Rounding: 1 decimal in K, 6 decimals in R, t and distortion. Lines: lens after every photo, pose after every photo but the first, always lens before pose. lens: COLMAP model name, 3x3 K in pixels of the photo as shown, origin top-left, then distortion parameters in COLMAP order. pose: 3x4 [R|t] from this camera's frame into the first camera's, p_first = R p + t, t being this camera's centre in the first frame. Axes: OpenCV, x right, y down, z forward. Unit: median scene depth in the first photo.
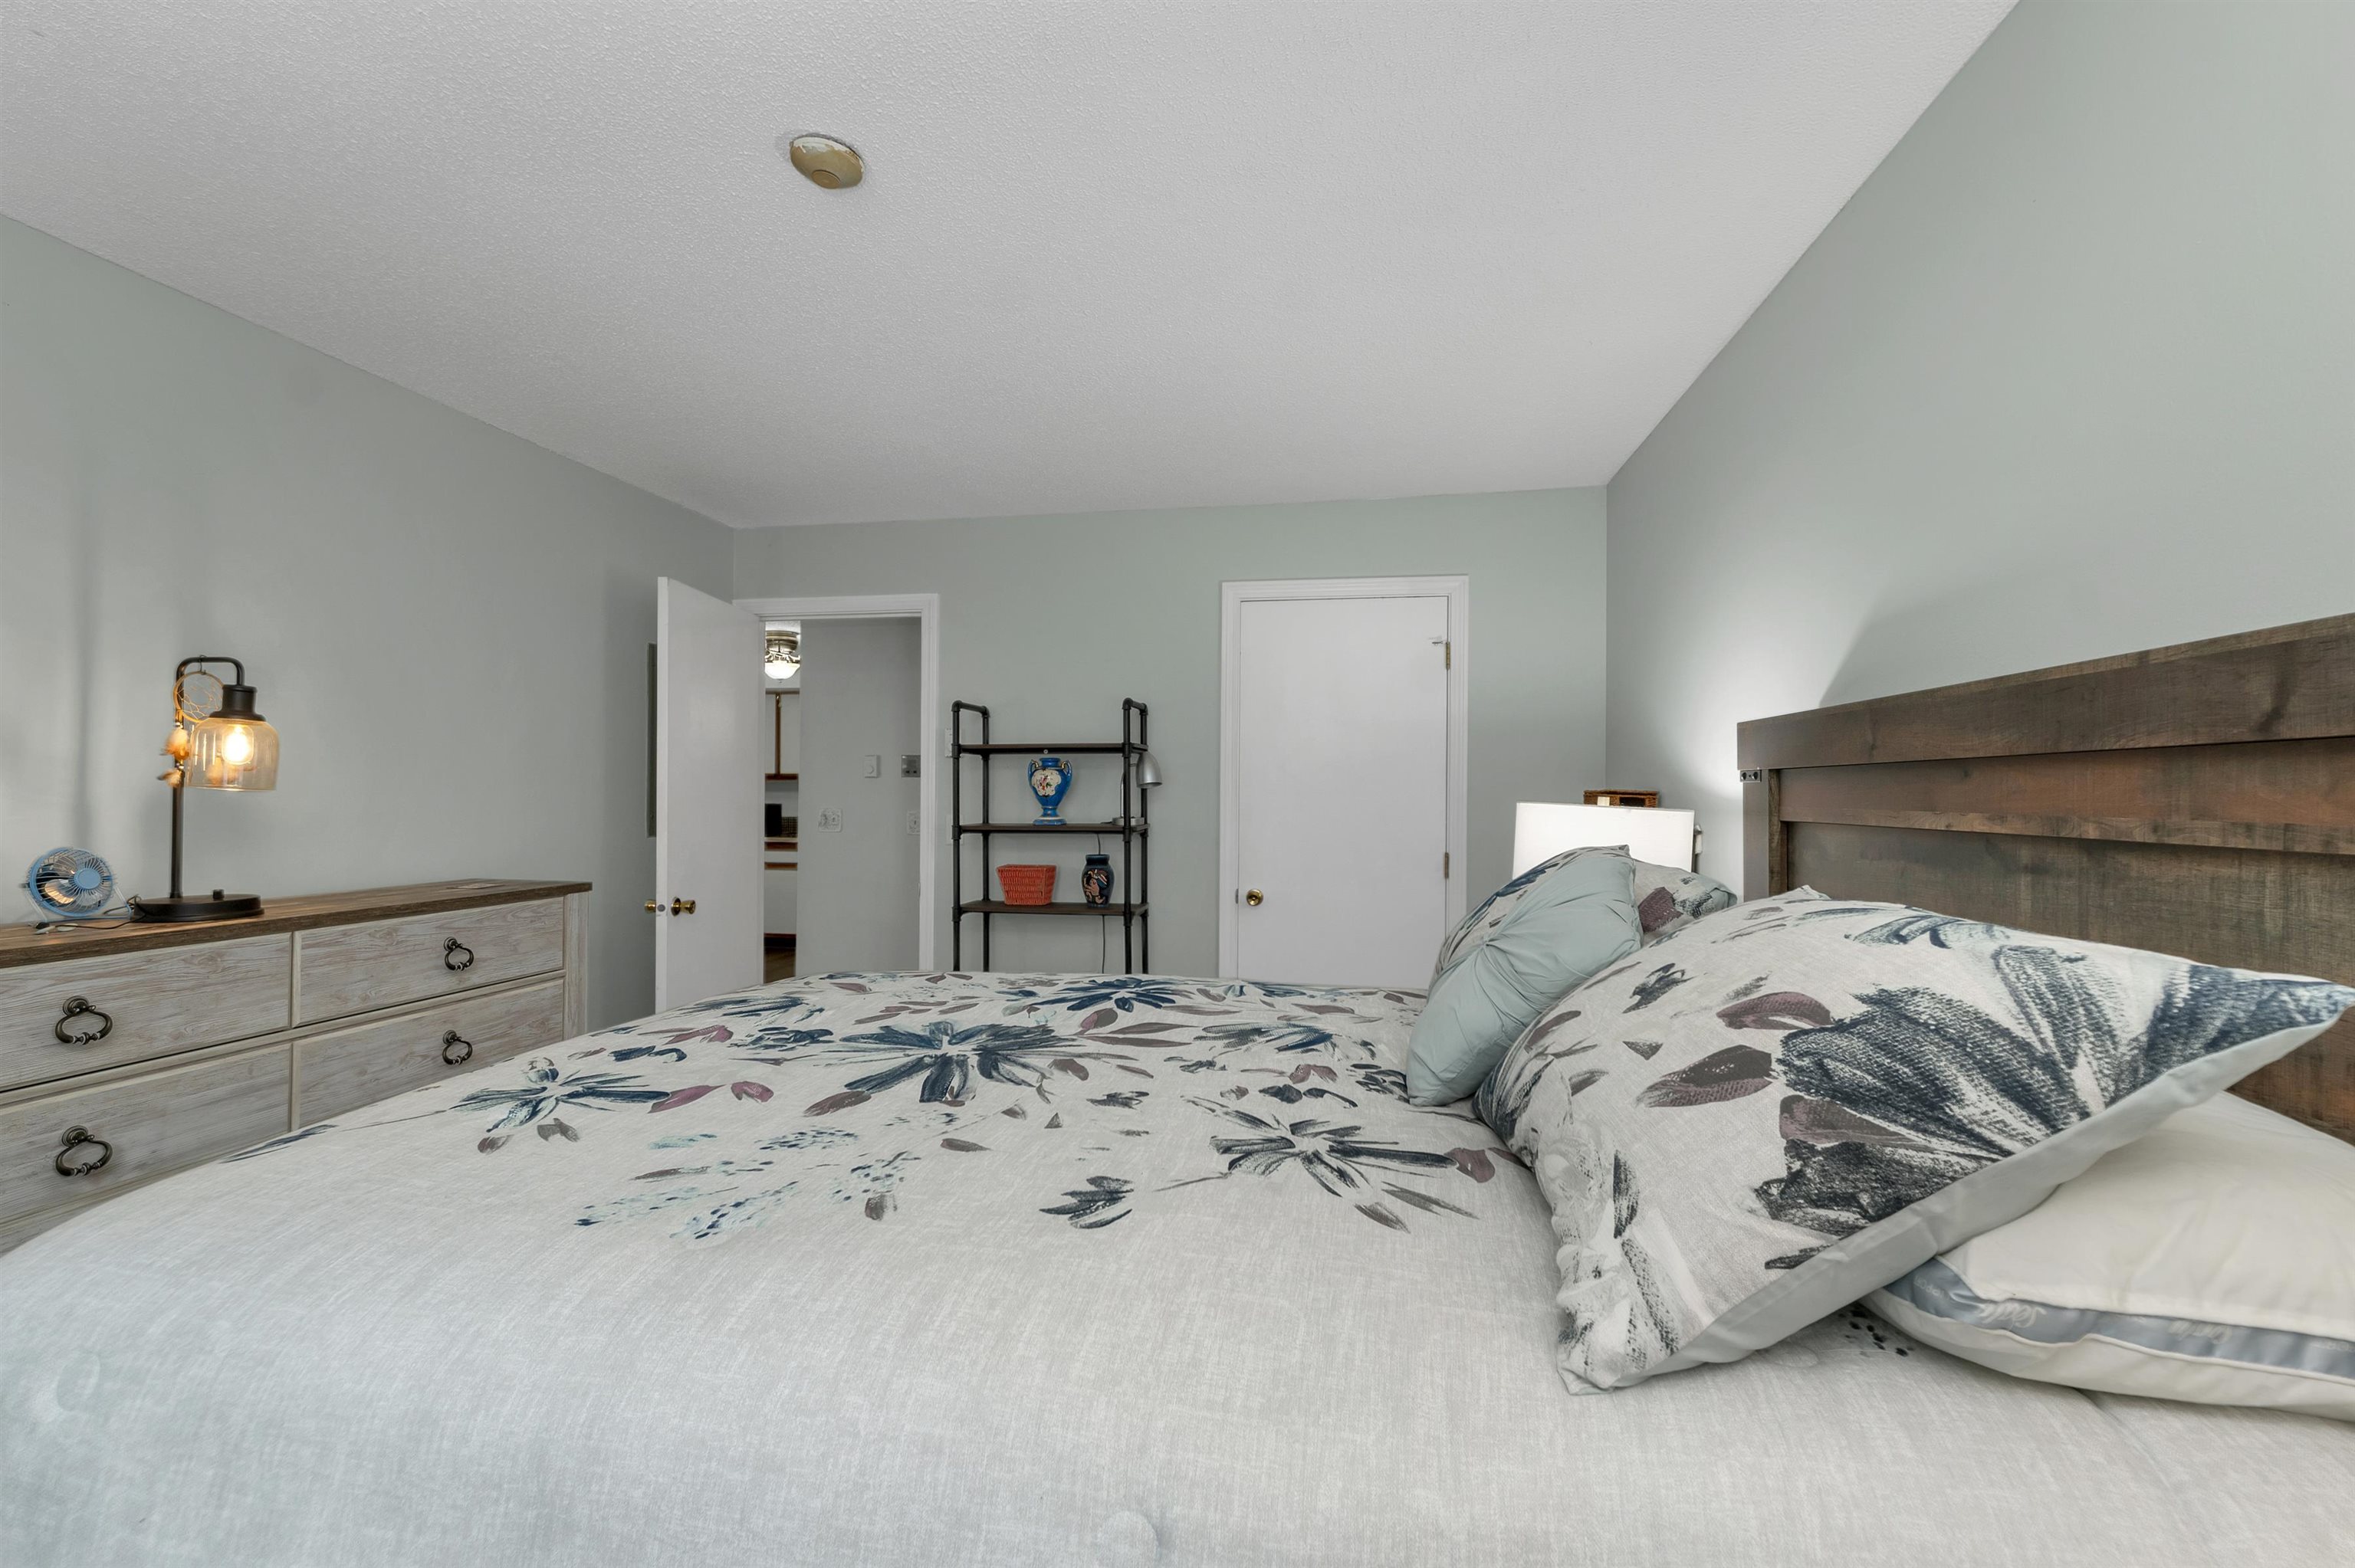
lens RADIAL K [[982.1, 0, 1174.0], [0, 982.1, 788.3], [0, 0, 1]] dist [0.000320, 0.000174]
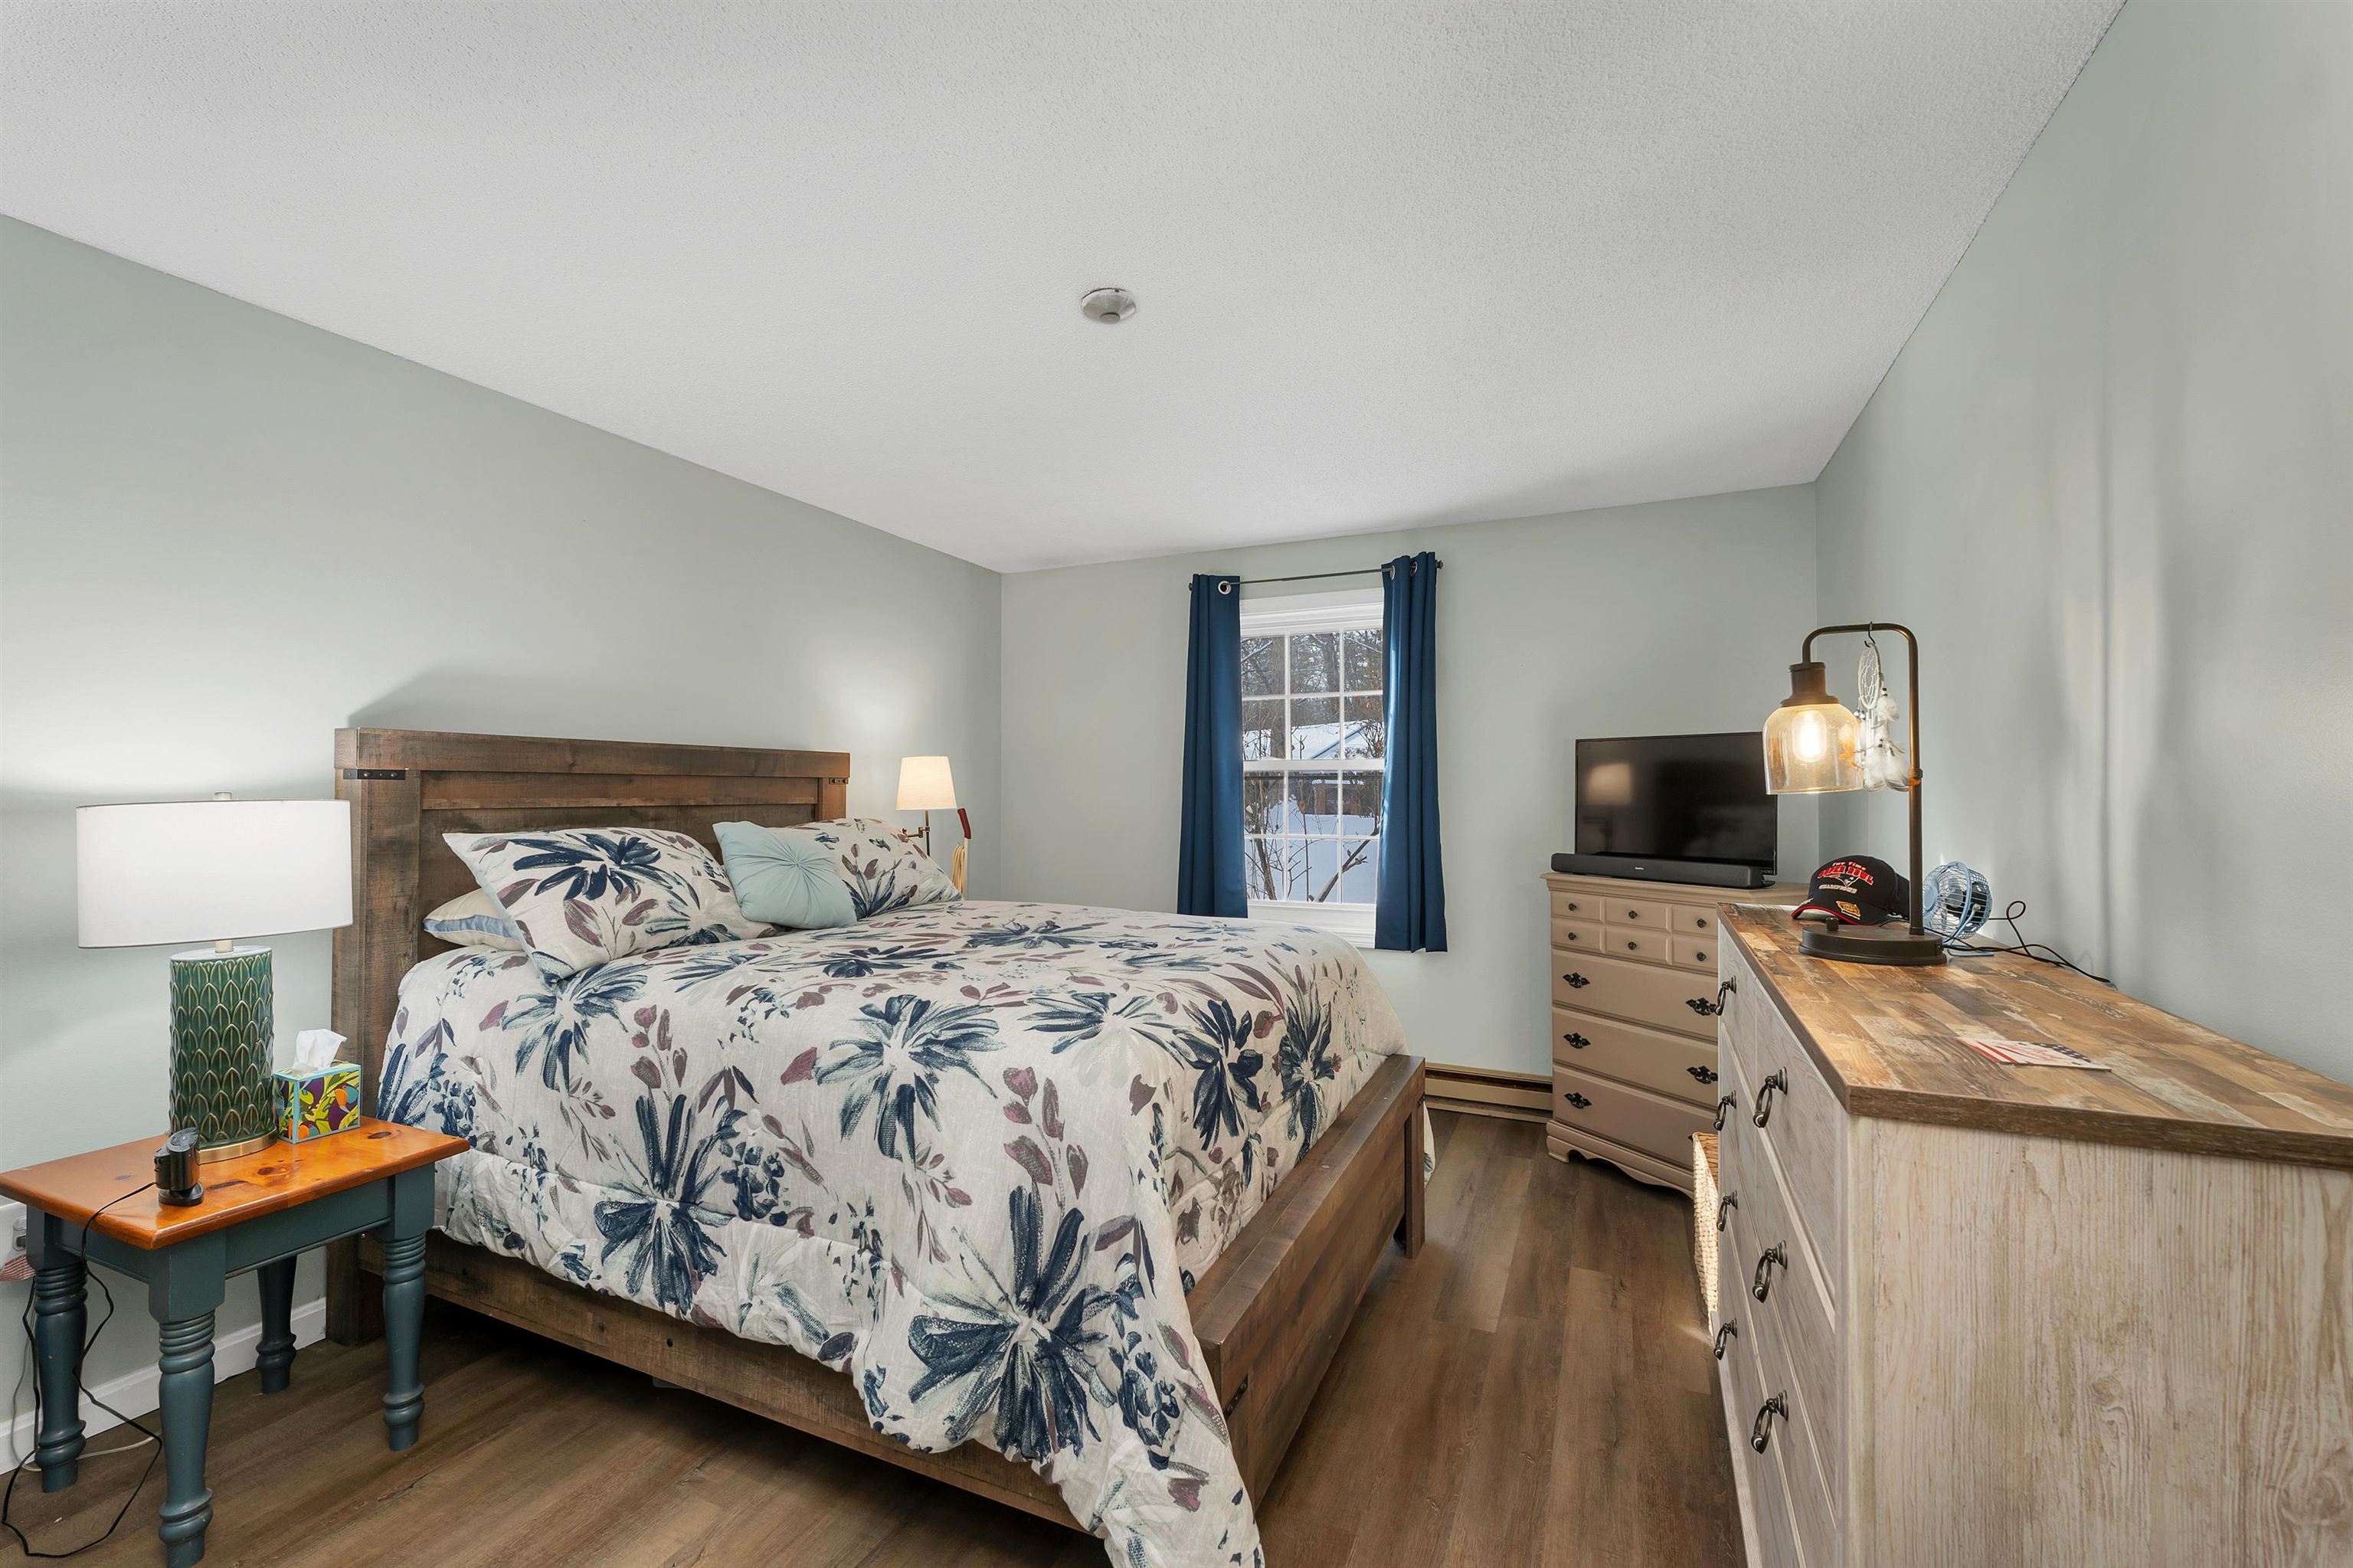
lens RADIAL K [[981.5, 0, 1173.0], [0, 981.5, 788.3], [0, 0, 1]] dist [0.000320, 0.000174]
pose [[-0.969577, -0.003550, 0.244762, -0.712785], [-0.005159, 0.999969, -0.005935, 0.006476], [-0.244734, -0.007017, -0.969565, 2.104124]]
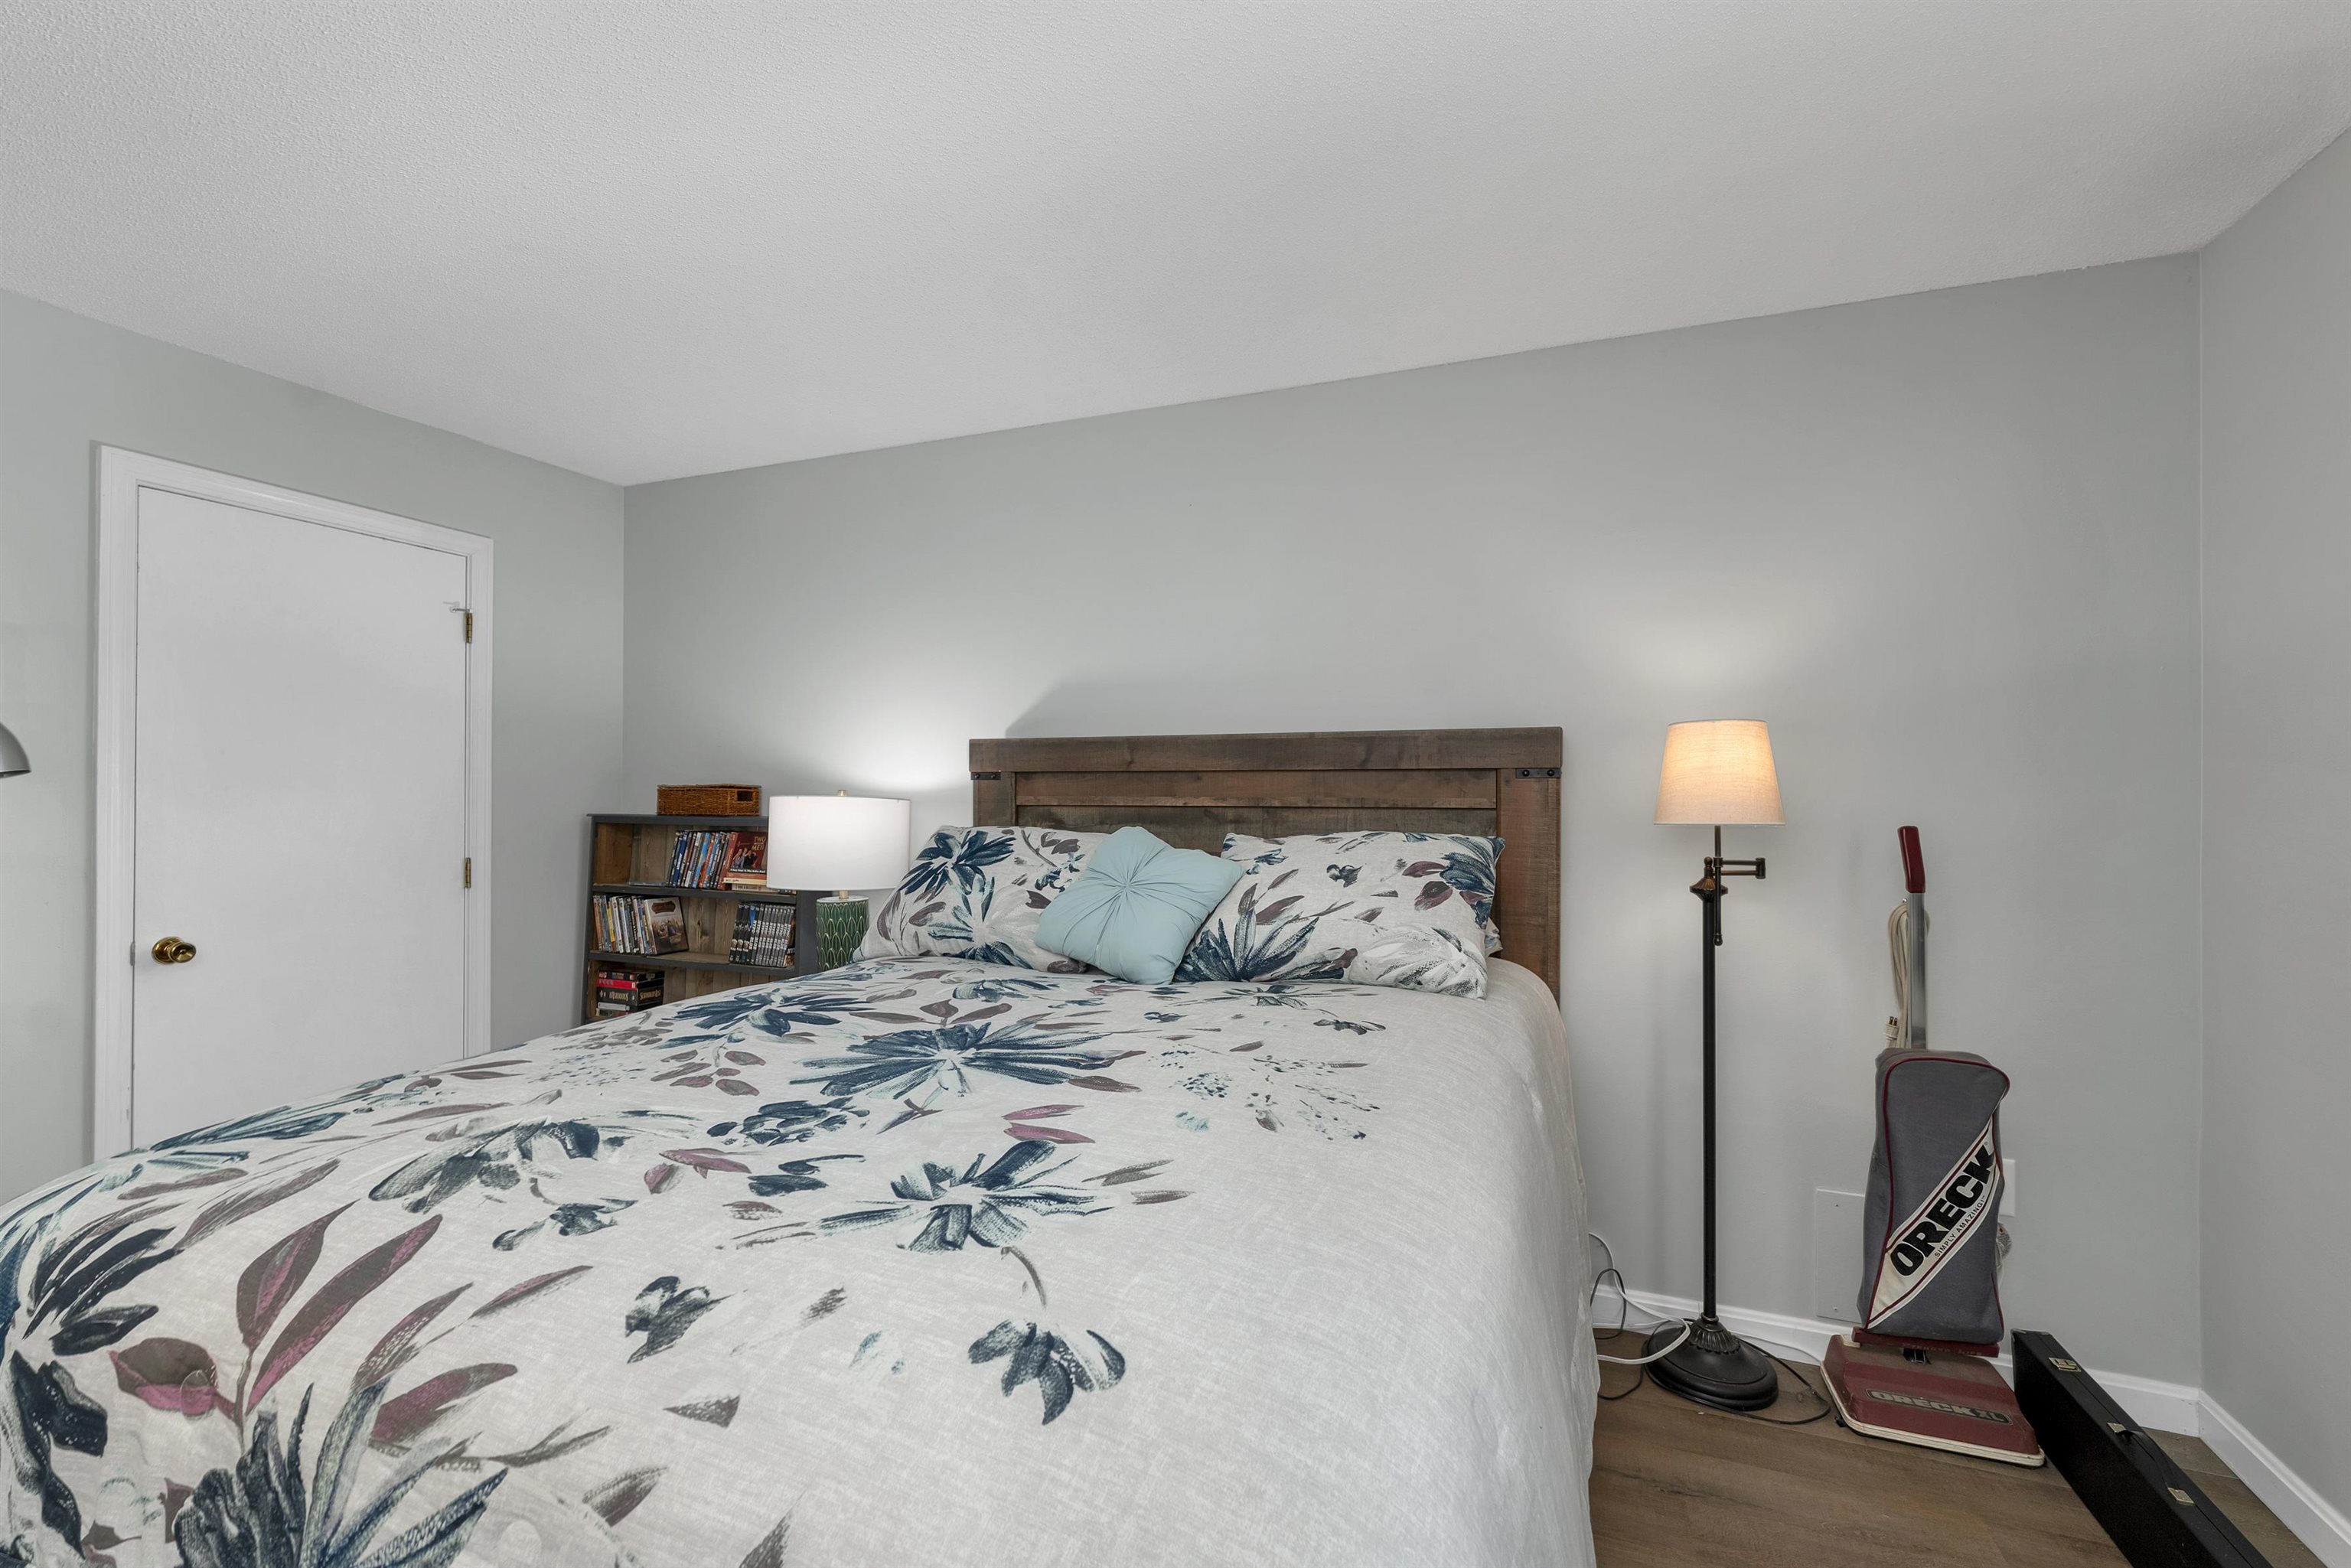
lens RADIAL K [[980.6, 0, 1172.0], [0, 980.6, 788.2], [0, 0, 1]] dist [0.000320, 0.000174]
pose [[0.193046, -0.003586, 0.981183, -0.887233], [-0.002884, 0.999987, 0.004222, -0.001038], [-0.981185, -0.003645, 0.193033, 0.474664]]
